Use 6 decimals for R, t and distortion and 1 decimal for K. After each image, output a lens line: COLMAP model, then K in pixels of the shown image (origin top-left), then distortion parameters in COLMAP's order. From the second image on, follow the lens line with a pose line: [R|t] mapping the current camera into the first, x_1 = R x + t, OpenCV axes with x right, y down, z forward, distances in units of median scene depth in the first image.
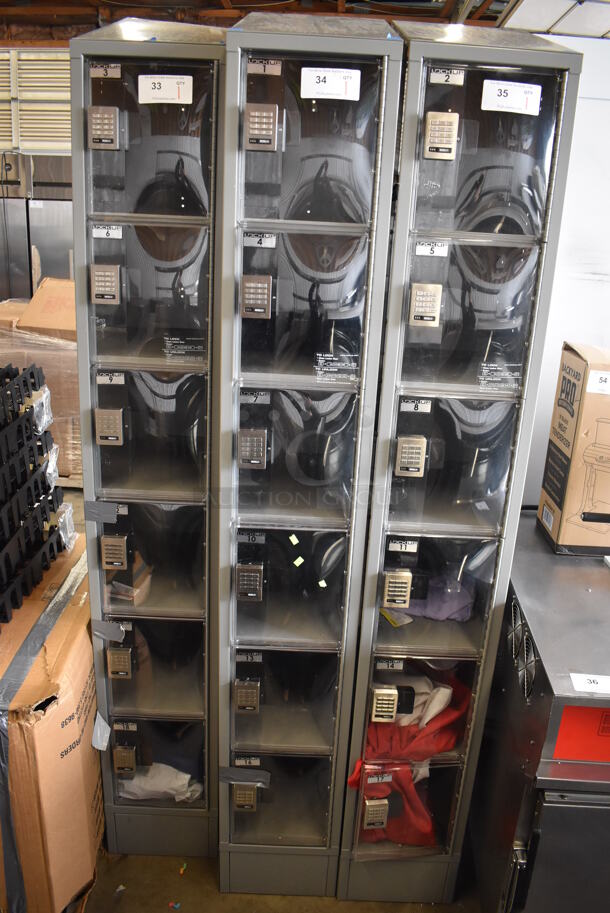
lens RADIAL K [[720.2, 0, 306.2], [0, 720.2, 457.0], [0, 0, 1]] dist [-0.100072, 0.012455]
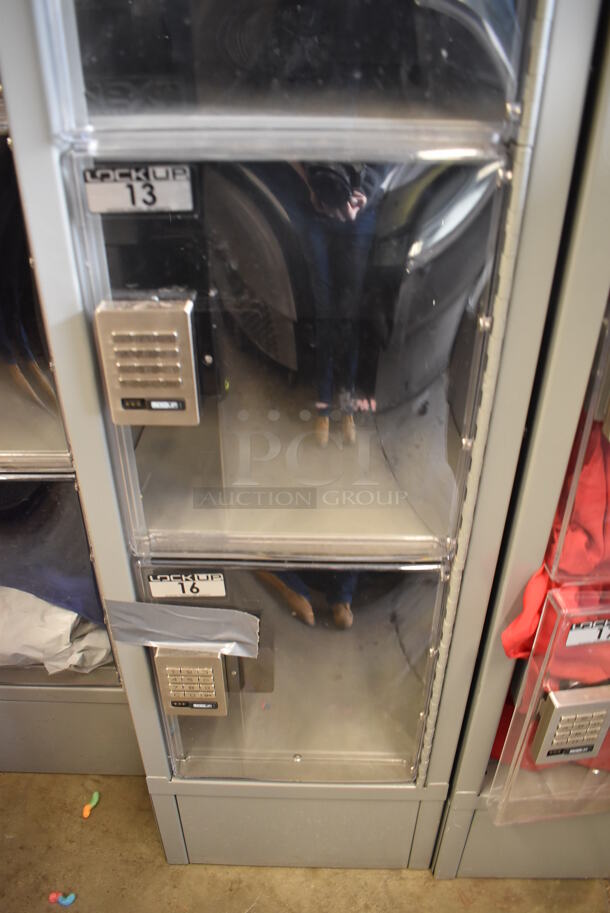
lens RADIAL K [[720.2, 0, 302.6], [0, 720.2, 459.1], [0, 0, 1]] dist [-0.100072, 0.012455]
pose [[0.998619, -0.027341, -0.044865, -0.013027], [0.038279, 0.963531, 0.264844, 0.297320], [0.035988, -0.266196, 0.963247, 0.719301]]
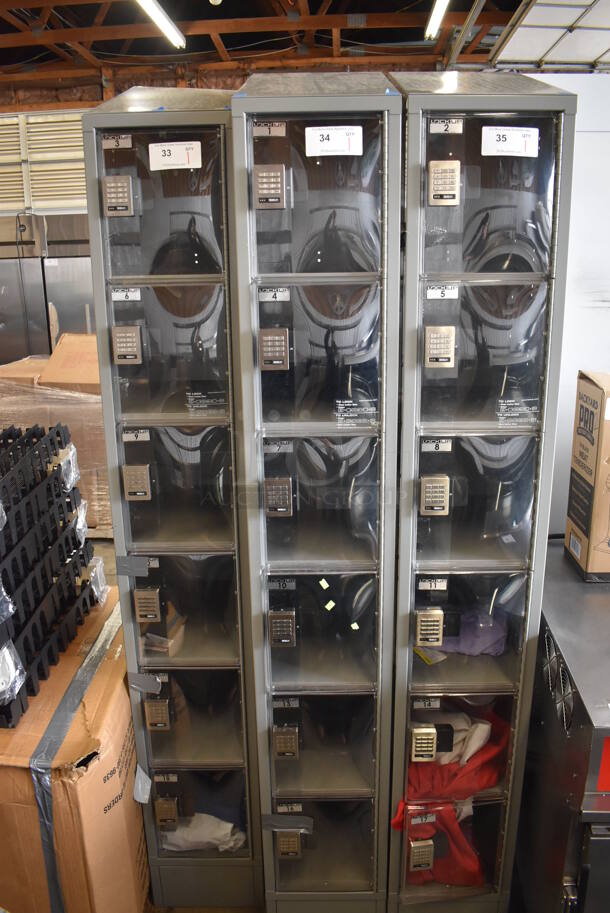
lens RADIAL K [[720.2, 0, 304.6], [0, 720.2, 455.4], [0, 0, 1]] dist [-0.100072, 0.012455]
pose [[0.997854, -0.058365, -0.029695, -0.003503], [0.056761, 0.997019, -0.052257, -0.012641], [0.032656, 0.050459, 0.998192, -0.014944]]
